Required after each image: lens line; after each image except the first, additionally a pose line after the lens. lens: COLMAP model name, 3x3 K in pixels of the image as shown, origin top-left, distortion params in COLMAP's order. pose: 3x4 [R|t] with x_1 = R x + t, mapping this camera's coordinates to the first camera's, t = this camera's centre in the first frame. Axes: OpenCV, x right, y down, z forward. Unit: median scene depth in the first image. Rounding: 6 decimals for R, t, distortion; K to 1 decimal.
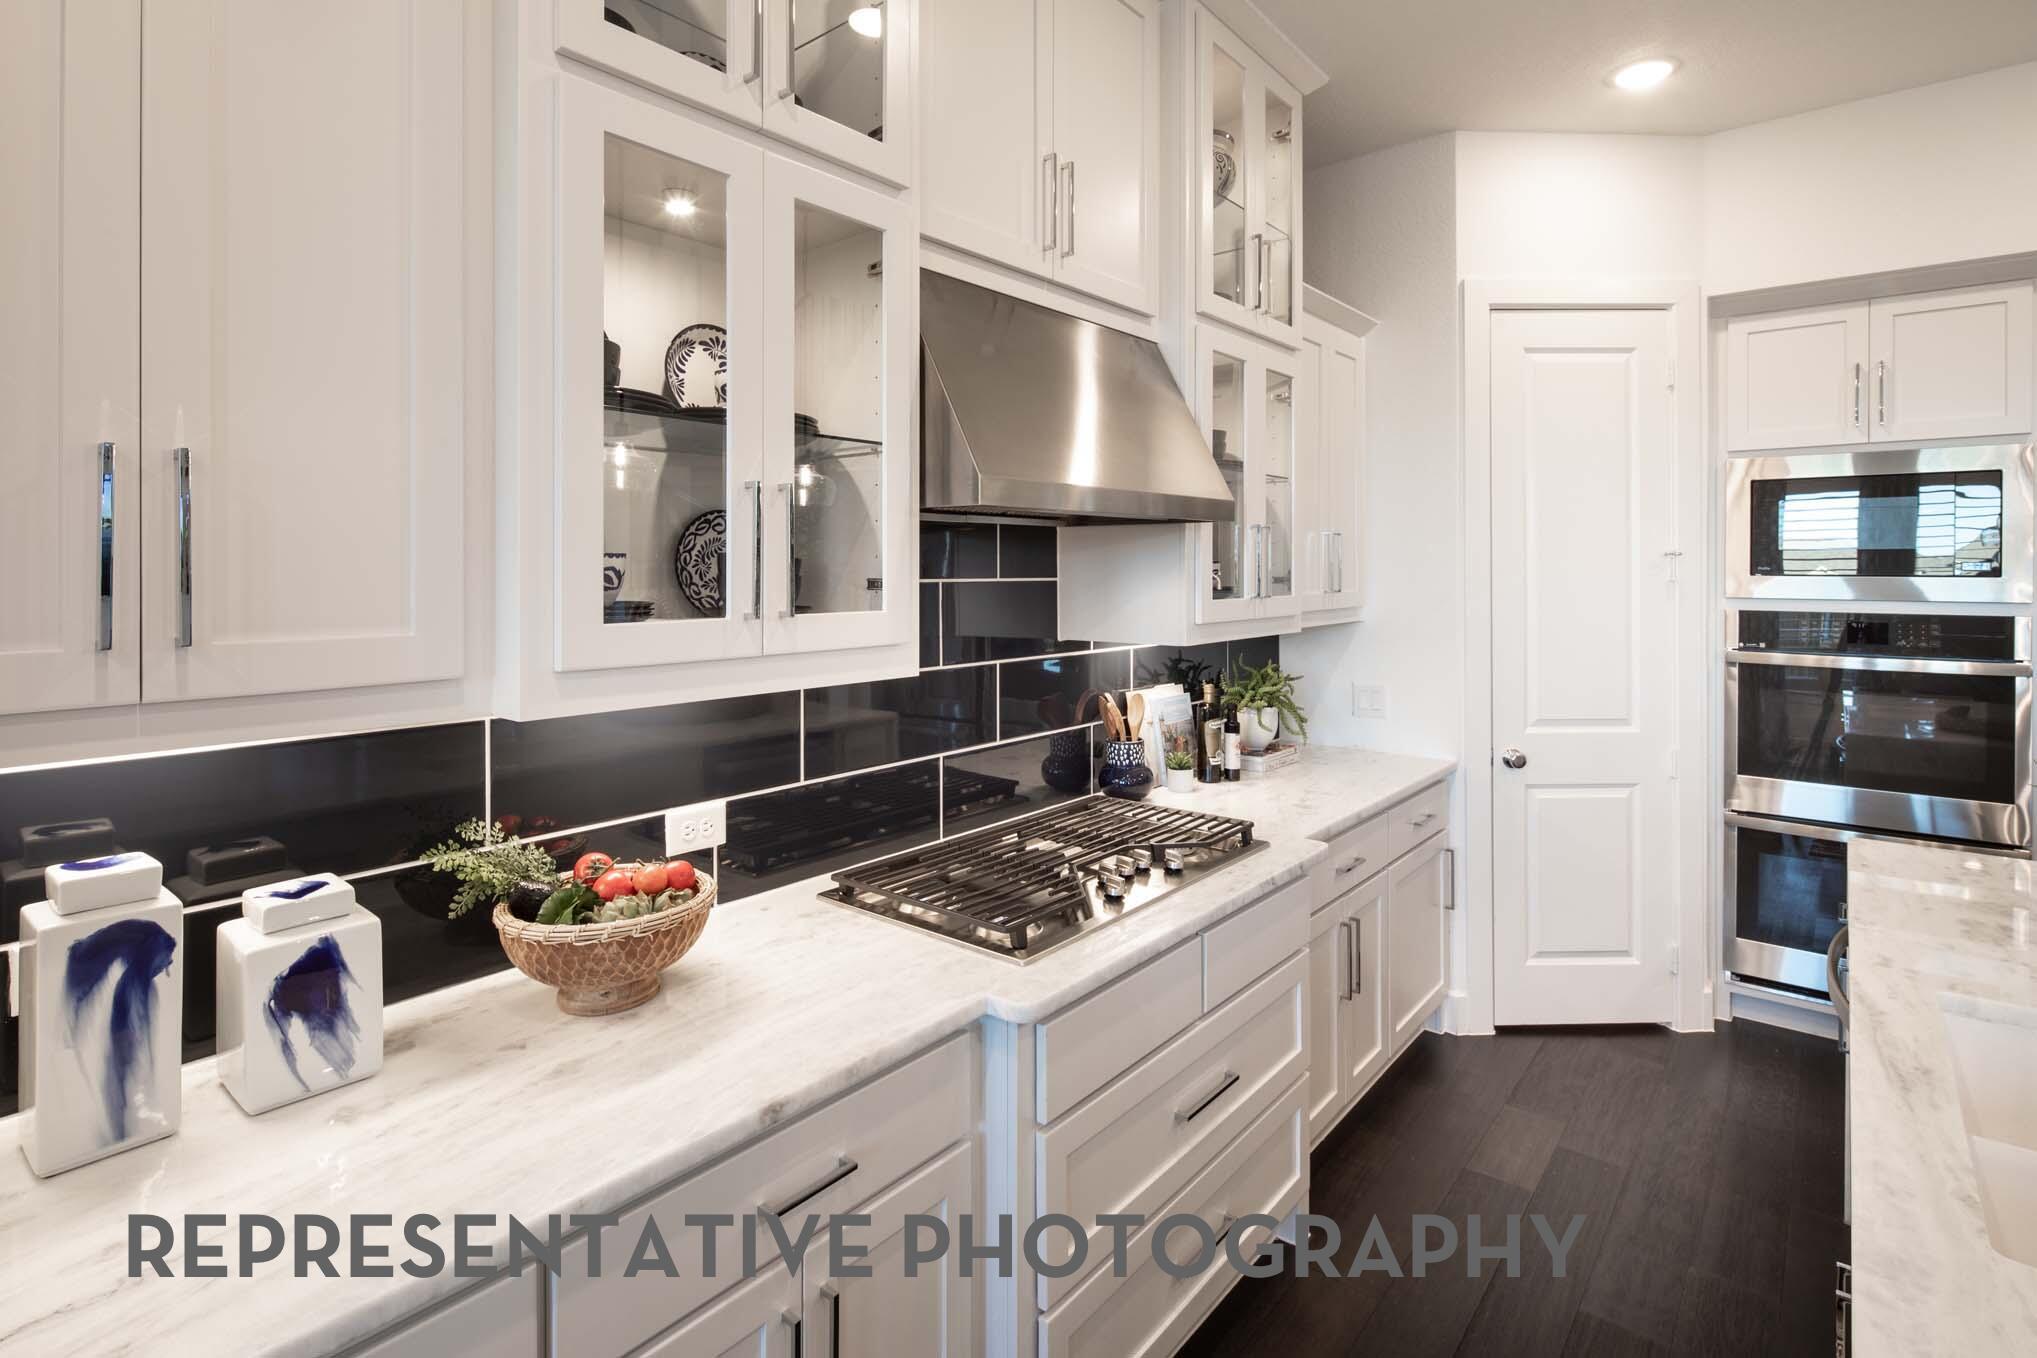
lens RADIAL K [[991.9, 0, 1022.7], [0, 991.9, 569.6], [0, 0, 1]] dist [0.001722, -0.001457]
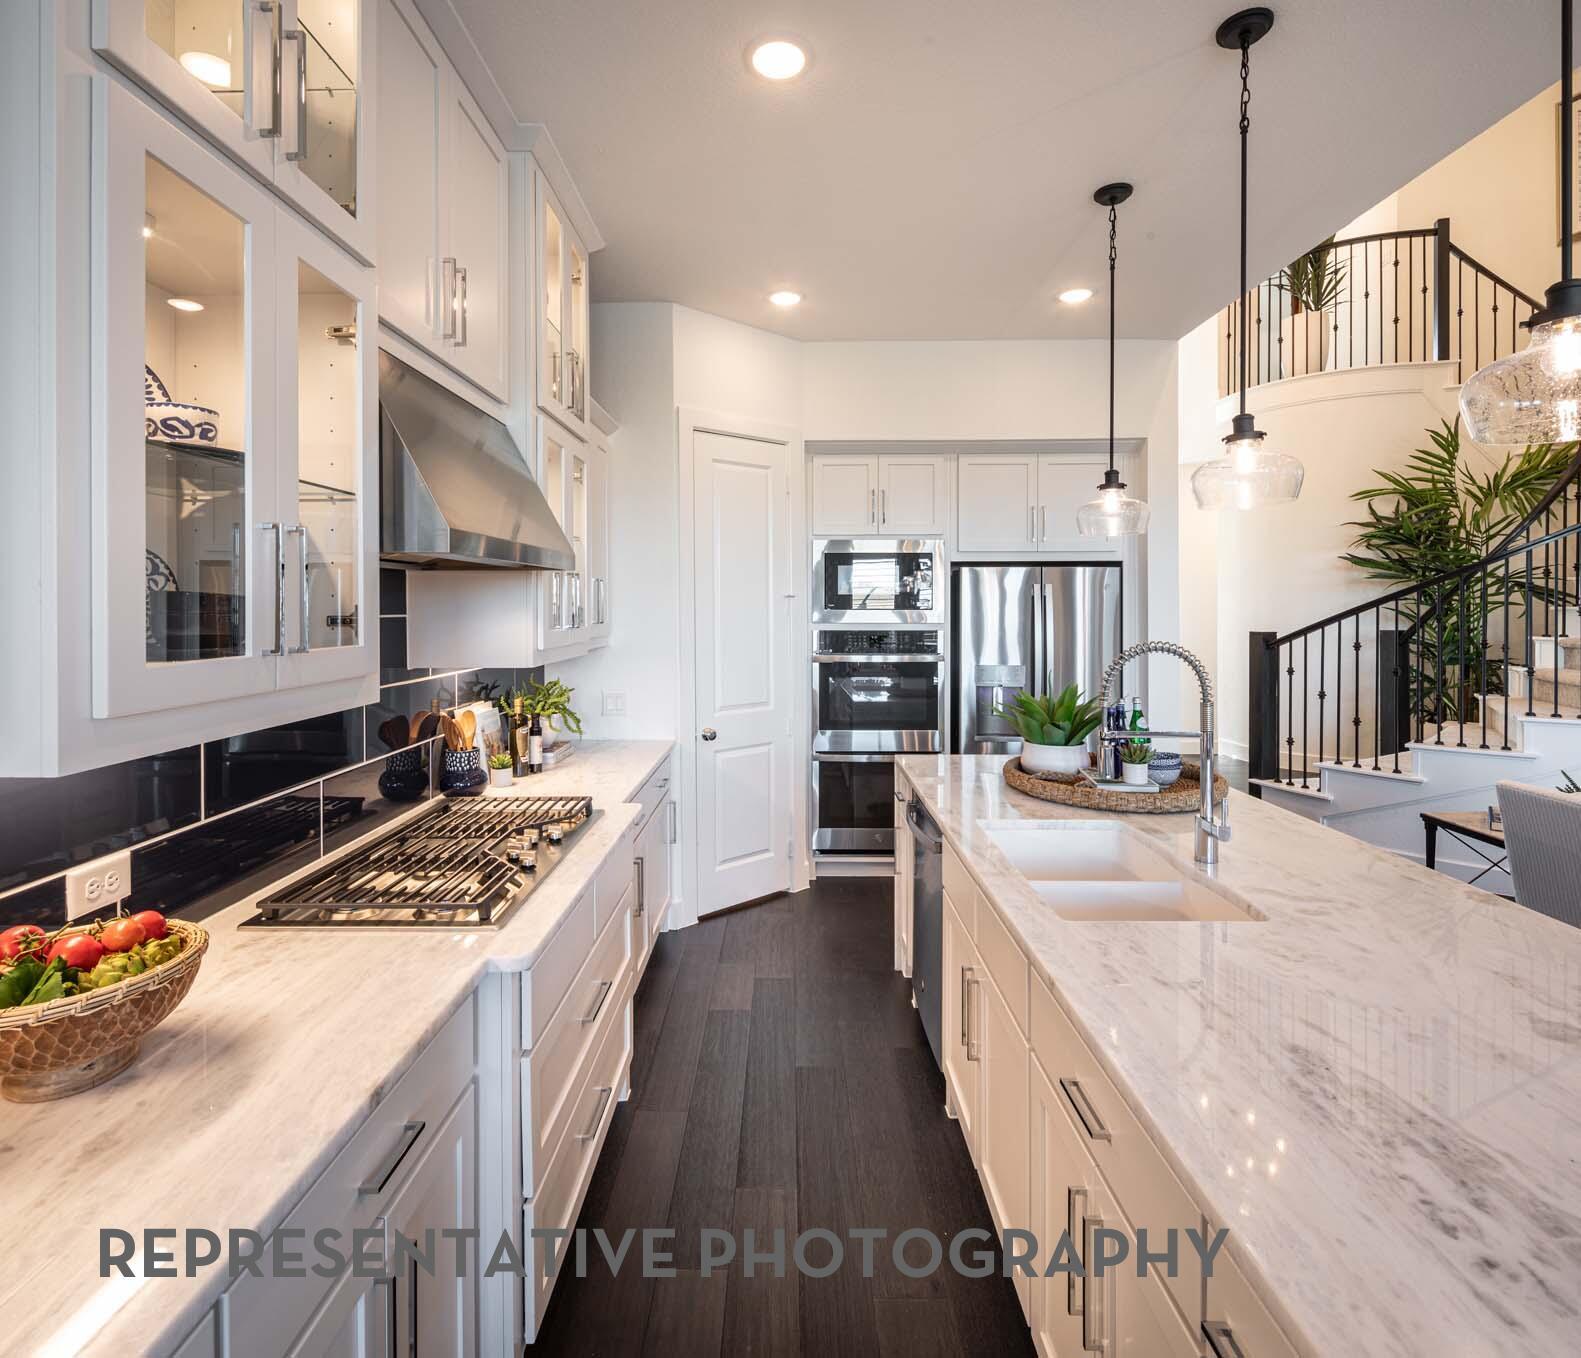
lens RADIAL K [[788.8, 0, 778.1], [0, 788.8, 606.6], [0, 0, 1]] dist [-0.007277, -0.000039]
pose [[0.781355, -0.003314, 0.624078, -0.188596], [0.005353, 0.999985, -0.001393, 0.002040], [-0.624063, 0.004429, 0.781361, 0.014464]]
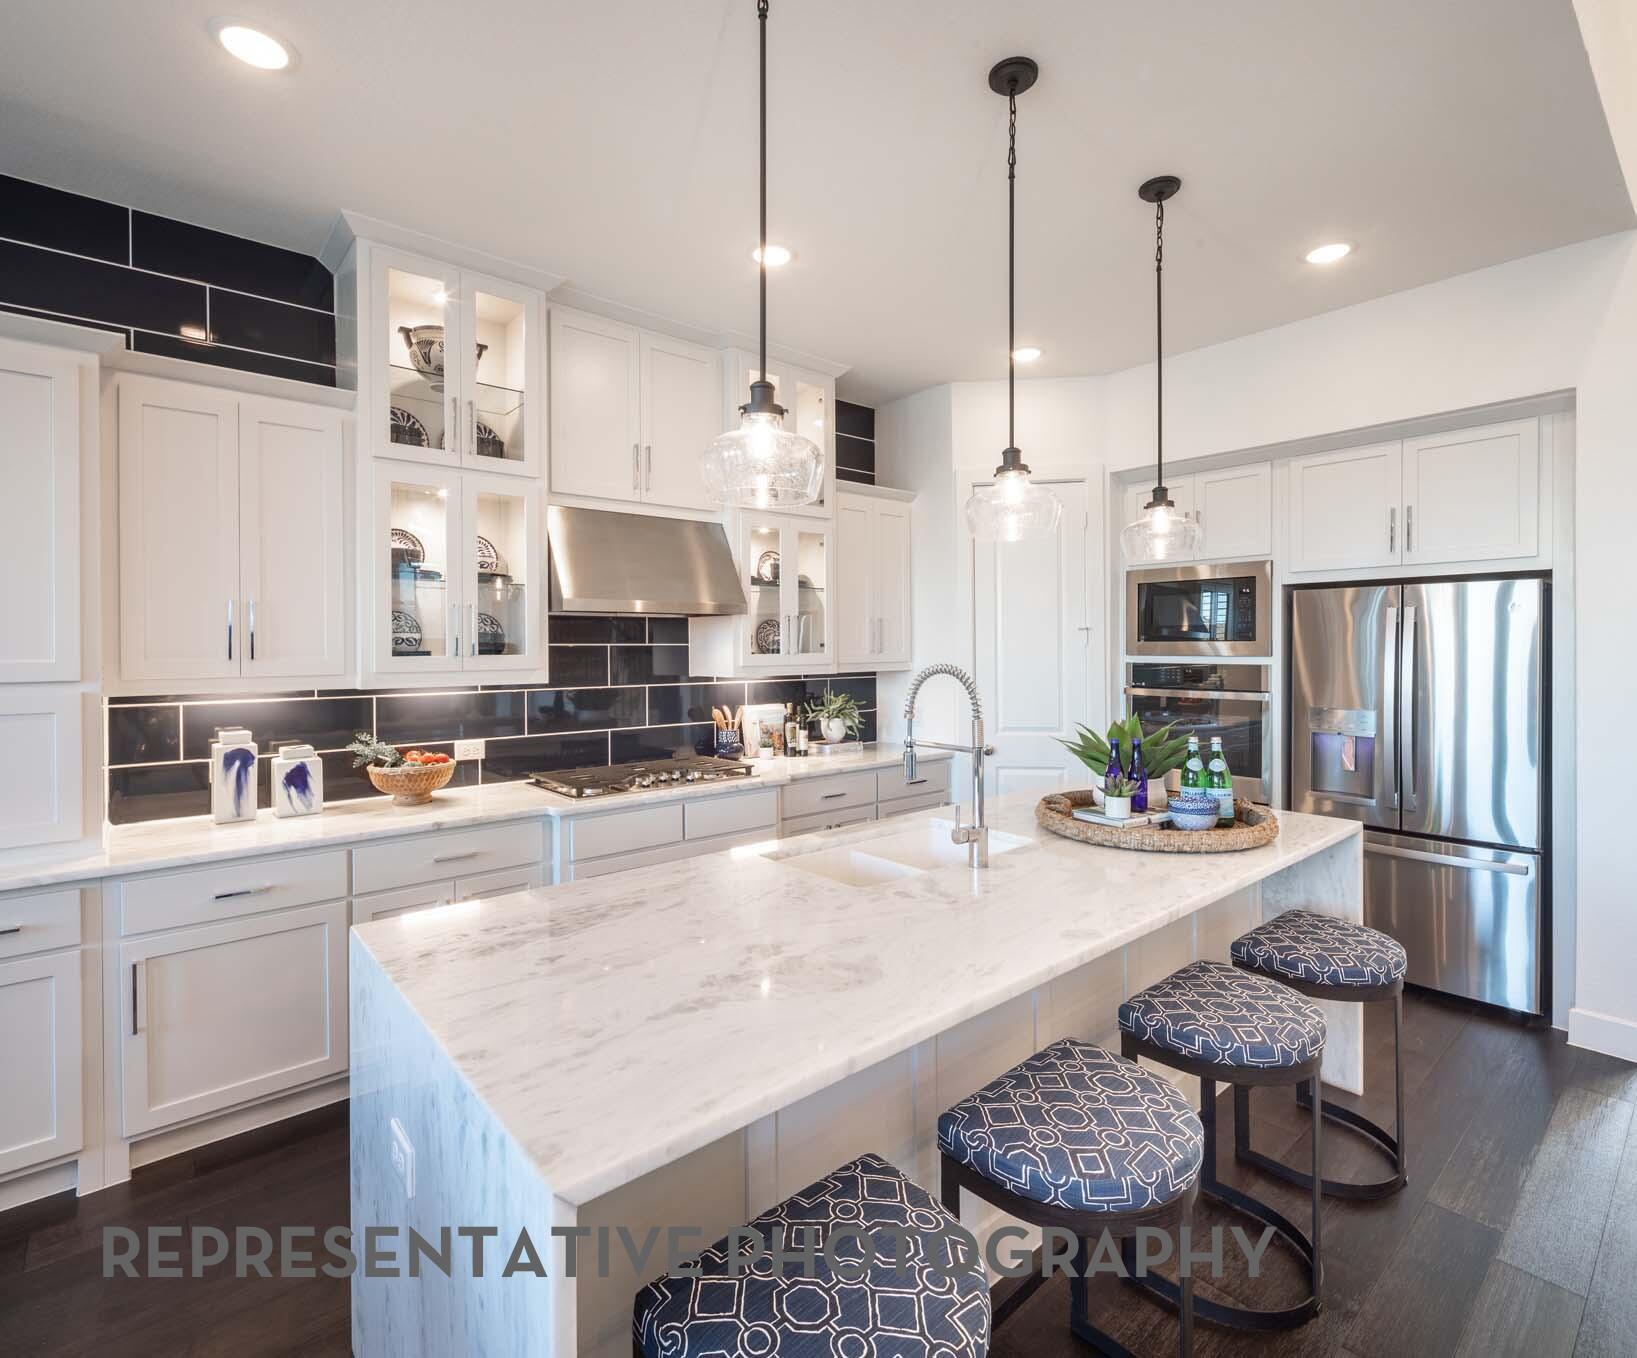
lens RADIAL K [[797.8, 0, 815.2], [0, 797.8, 649.8], [0, 0, 1]] dist [0.003225, 0.000958]
pose [[0.984513, -0.005741, -0.175220, 0.520980], [0.005993, 0.999982, 0.000906, 0.018330], [0.175212, -0.001942, 0.984529, -0.458855]]
